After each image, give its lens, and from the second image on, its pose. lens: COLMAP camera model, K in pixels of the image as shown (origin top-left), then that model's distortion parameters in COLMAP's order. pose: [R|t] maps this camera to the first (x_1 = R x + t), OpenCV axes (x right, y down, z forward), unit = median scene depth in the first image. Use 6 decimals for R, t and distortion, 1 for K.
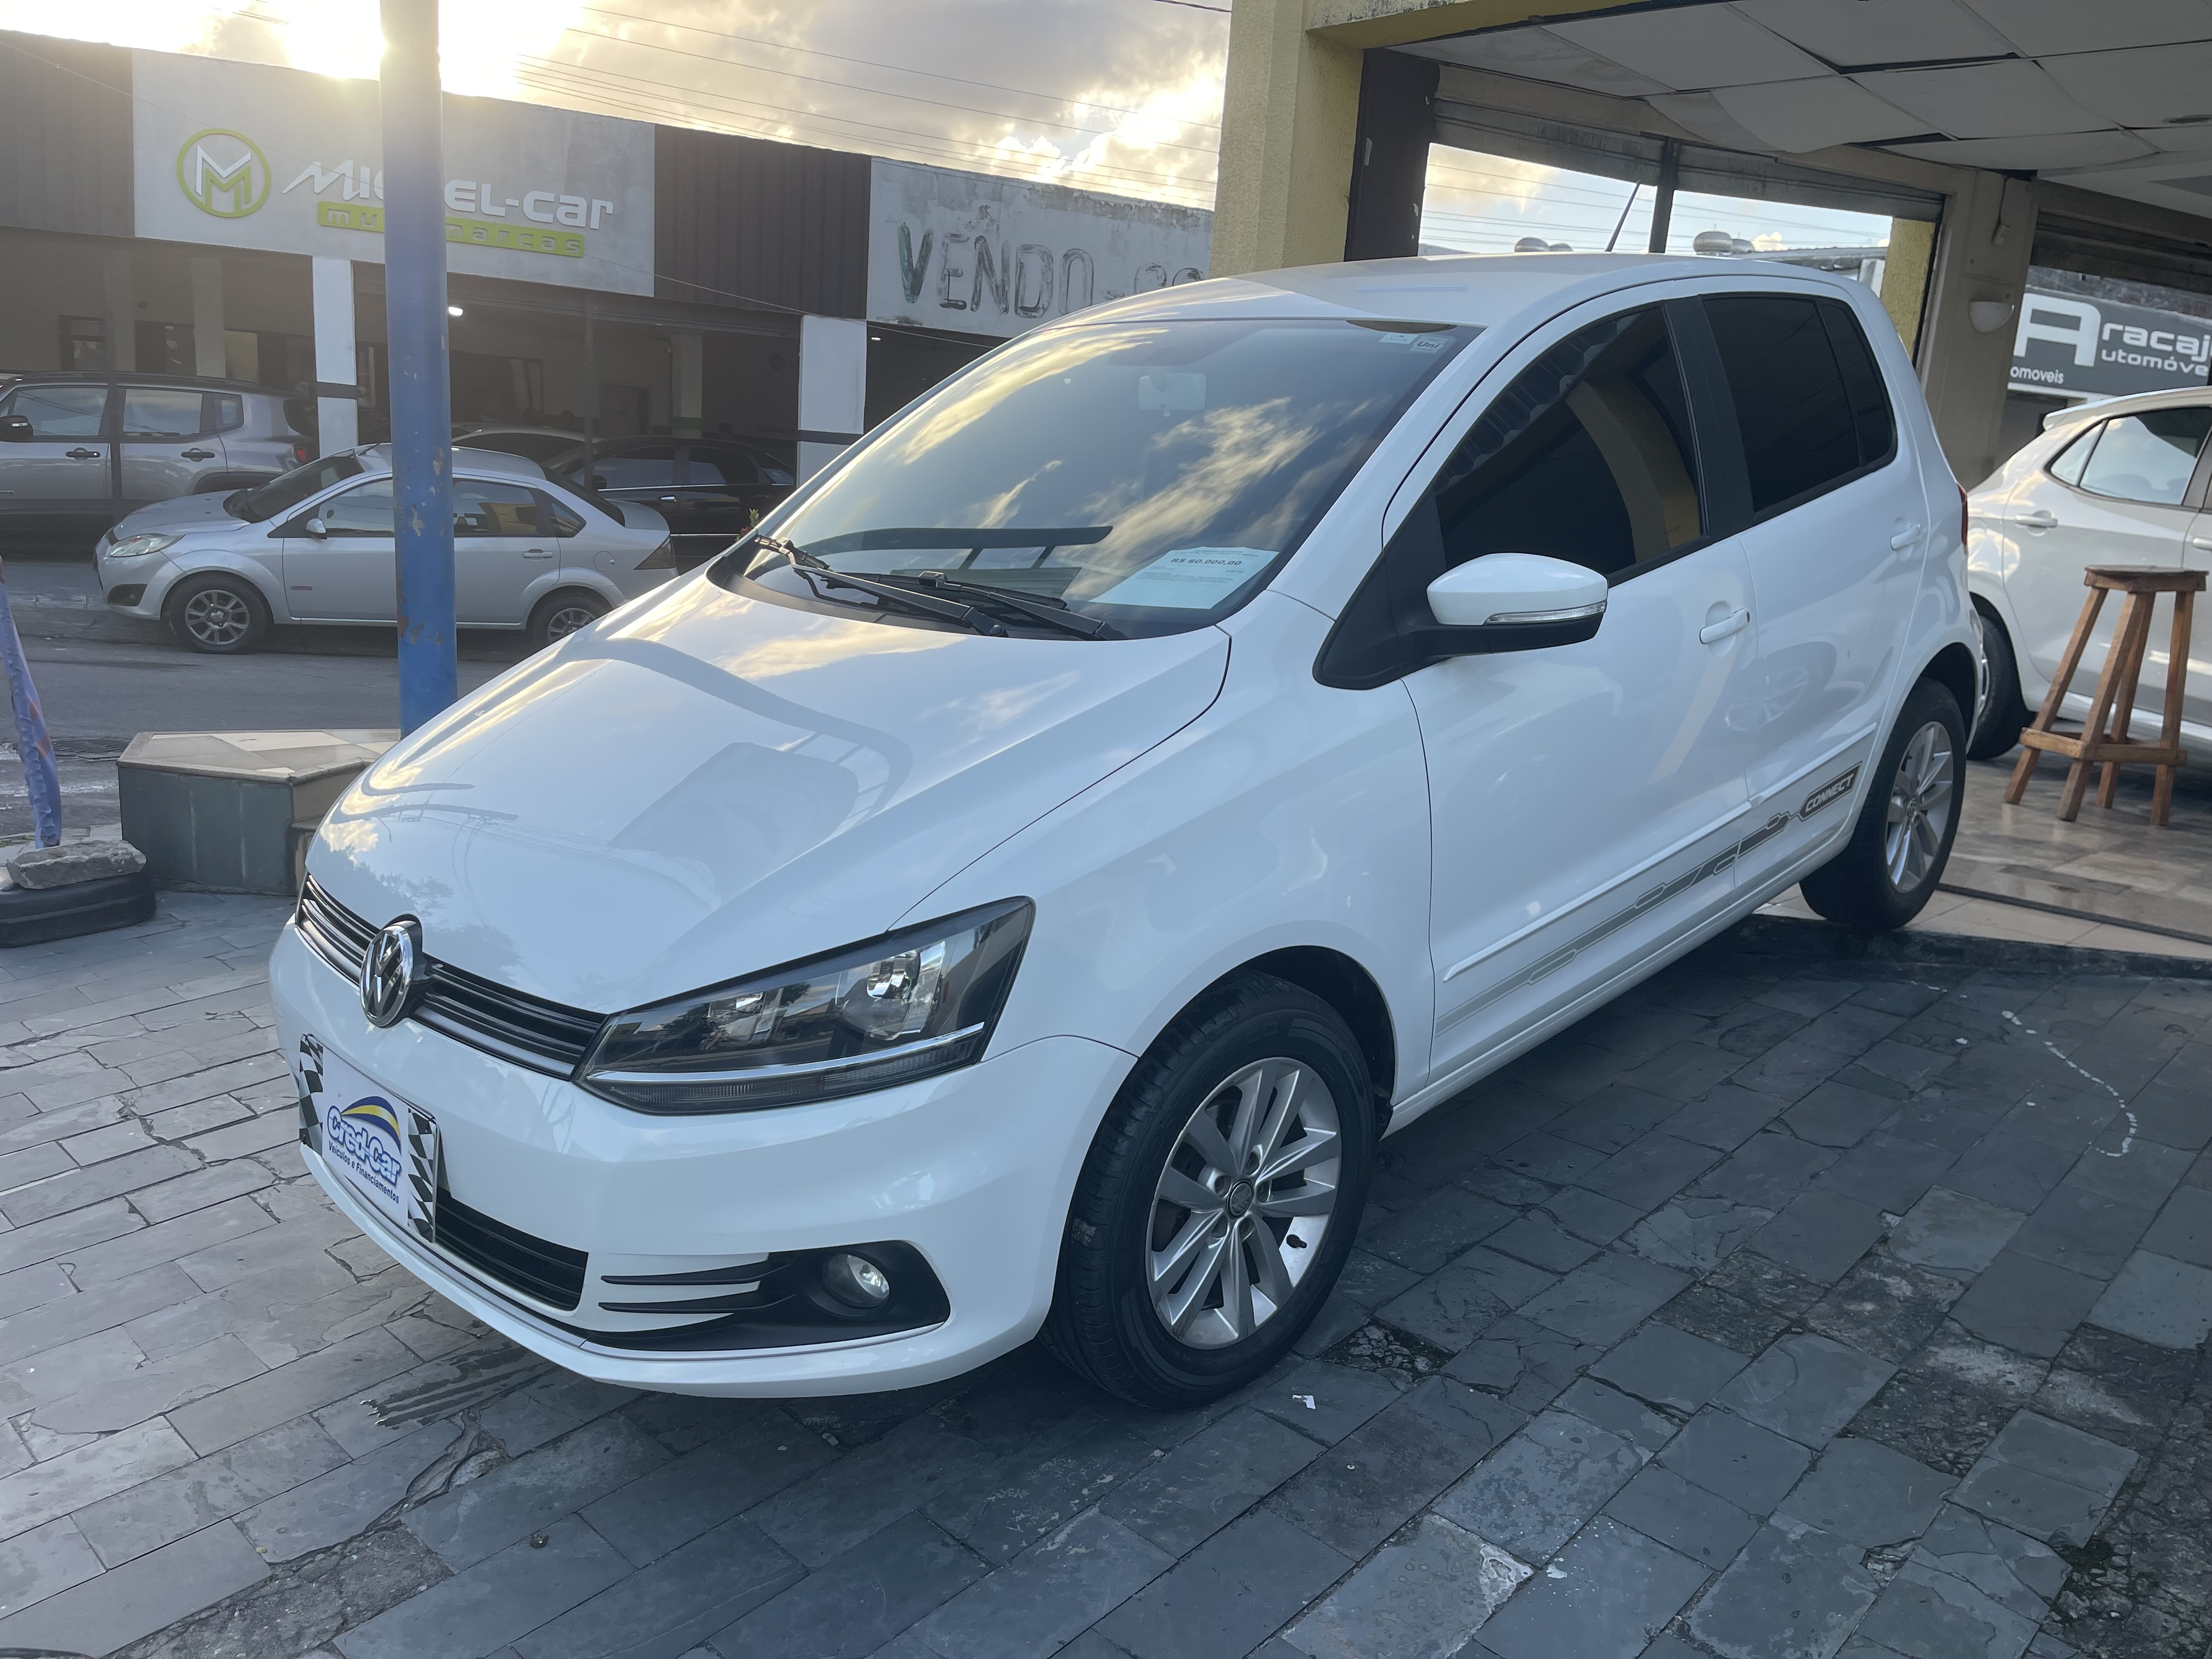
lens RADIAL K [[1657.7, 0, 1113.7], [0, 1657.7, 833.0], [0, 0, 1]] dist [0.088779, -0.116595]
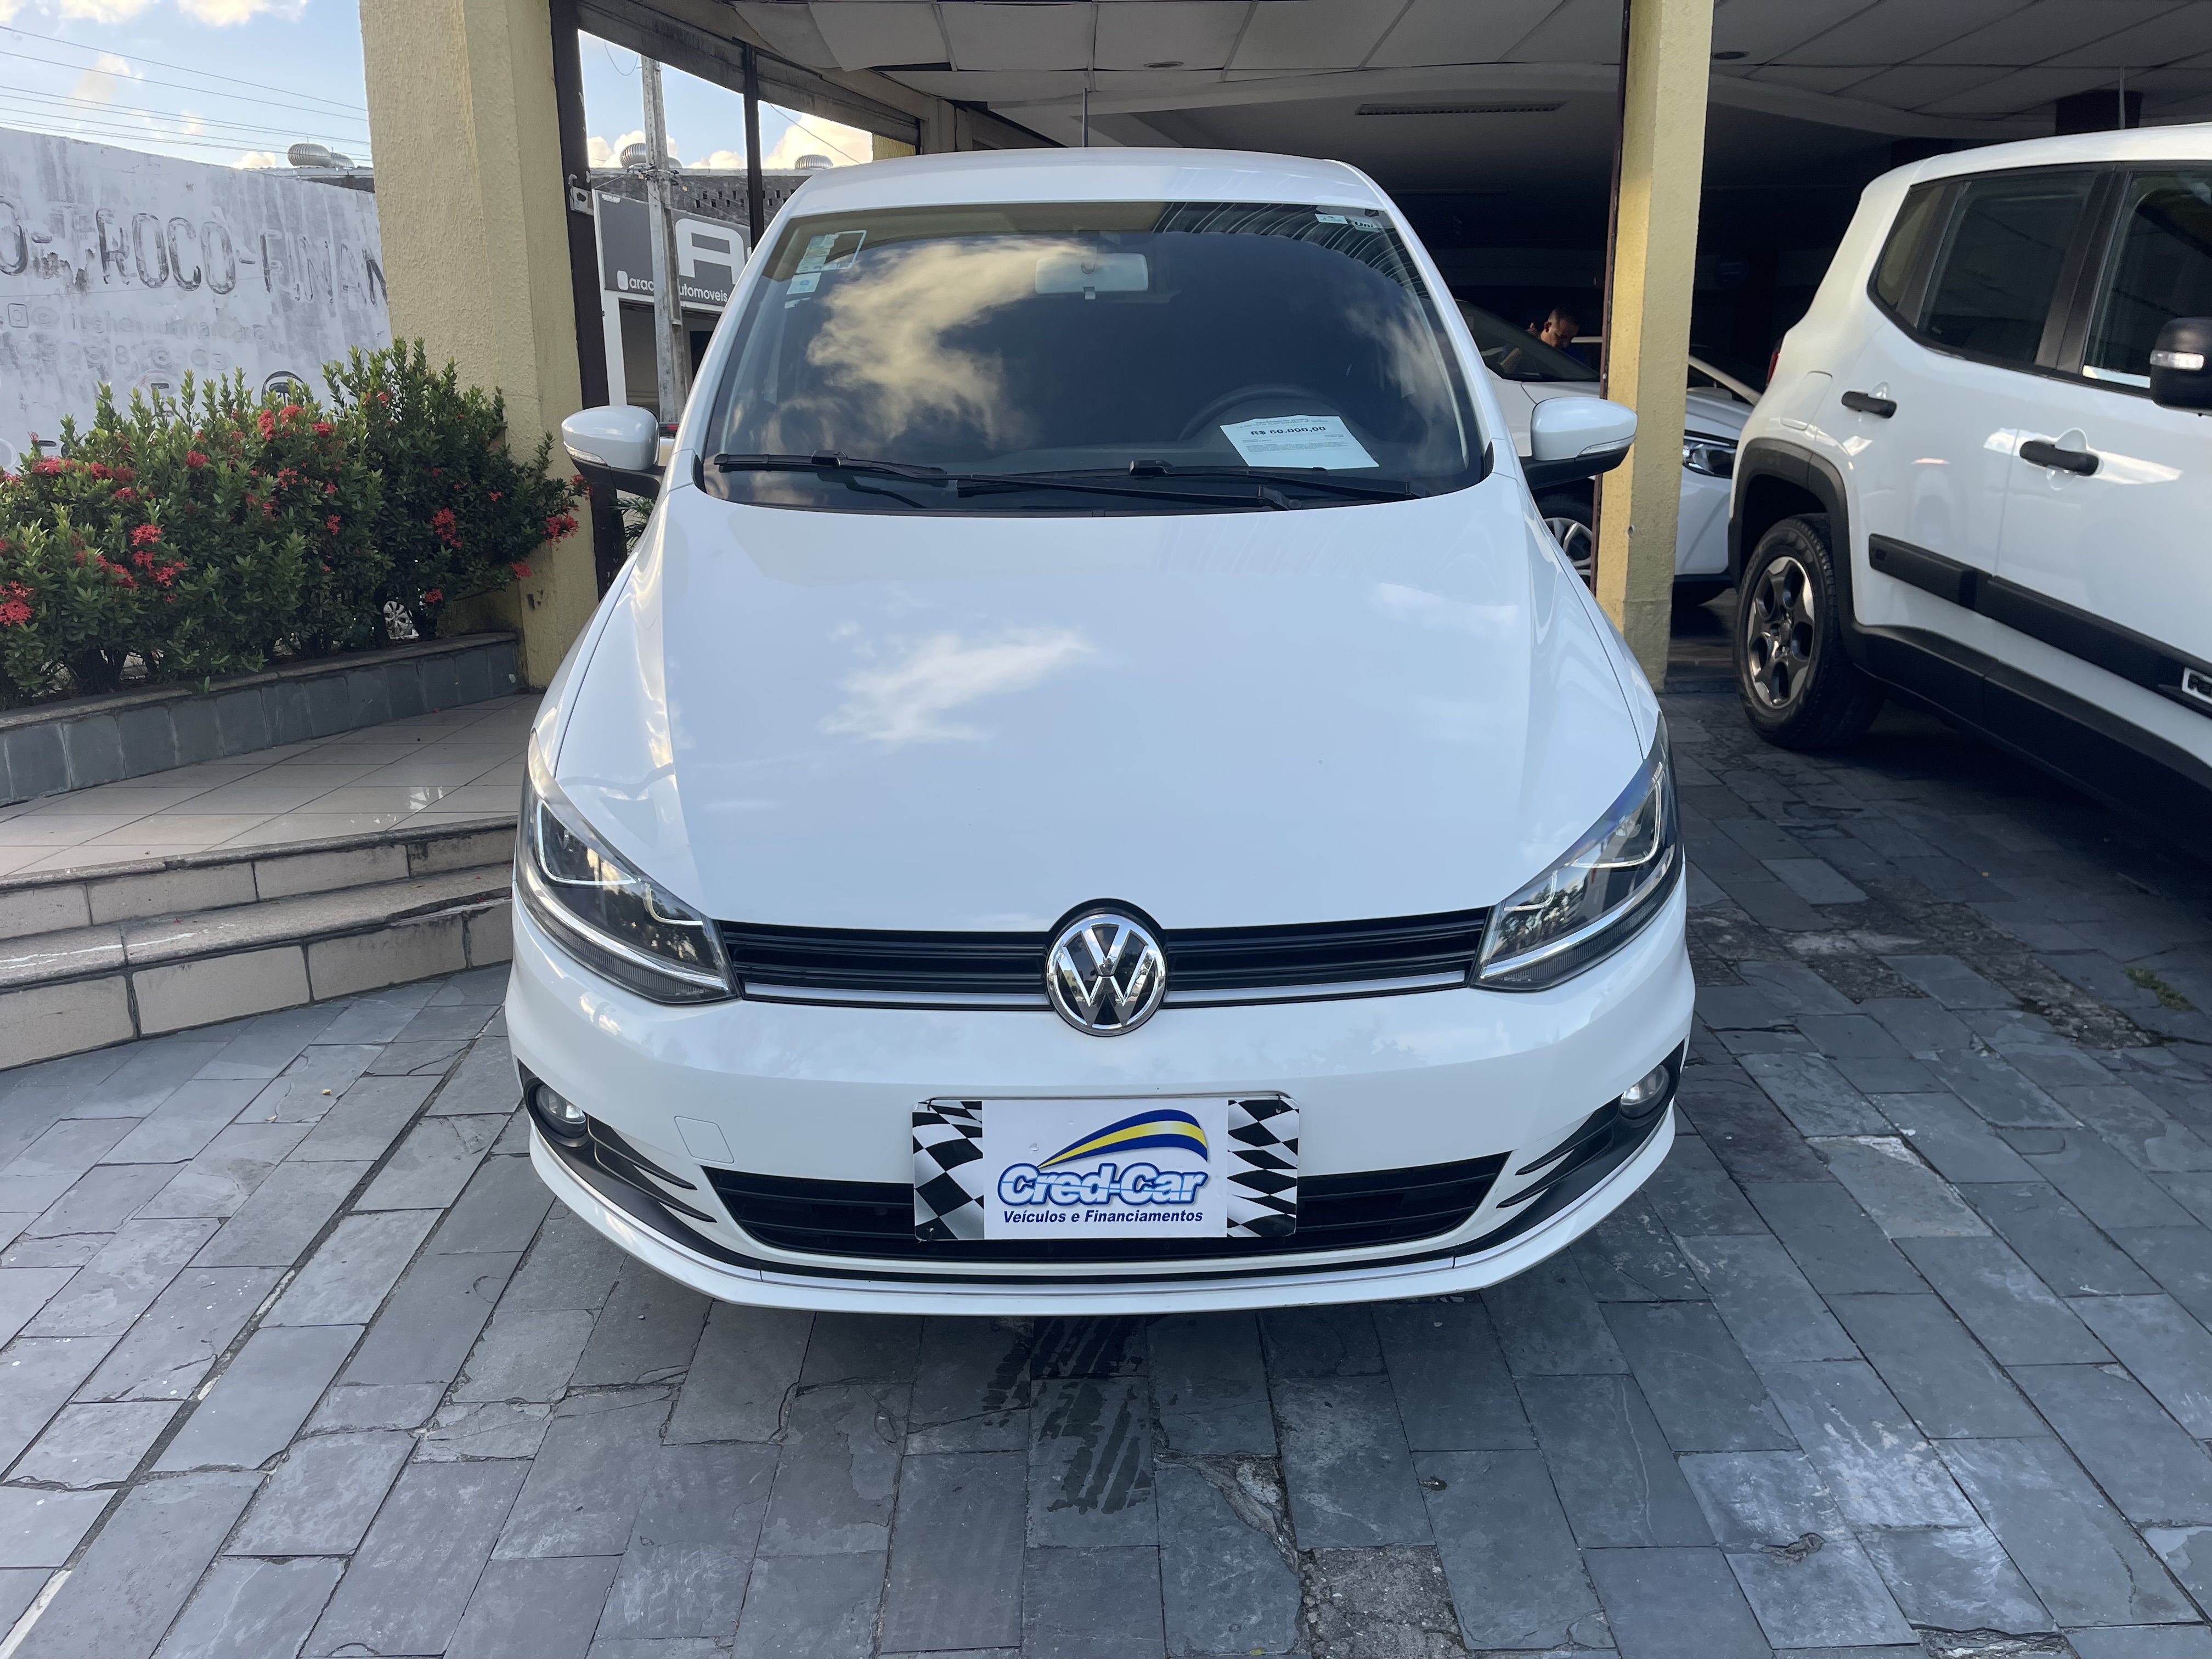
lens RADIAL K [[1657.7, 0, 1113.7], [0, 1657.7, 833.0], [0, 0, 1]] dist [0.088779, -0.116595]
pose [[0.706530, -0.228317, 0.669840, -0.907817], [0.200753, 0.972306, 0.119665, -0.076279], [-0.678611, 0.049925, 0.732799, 0.368414]]
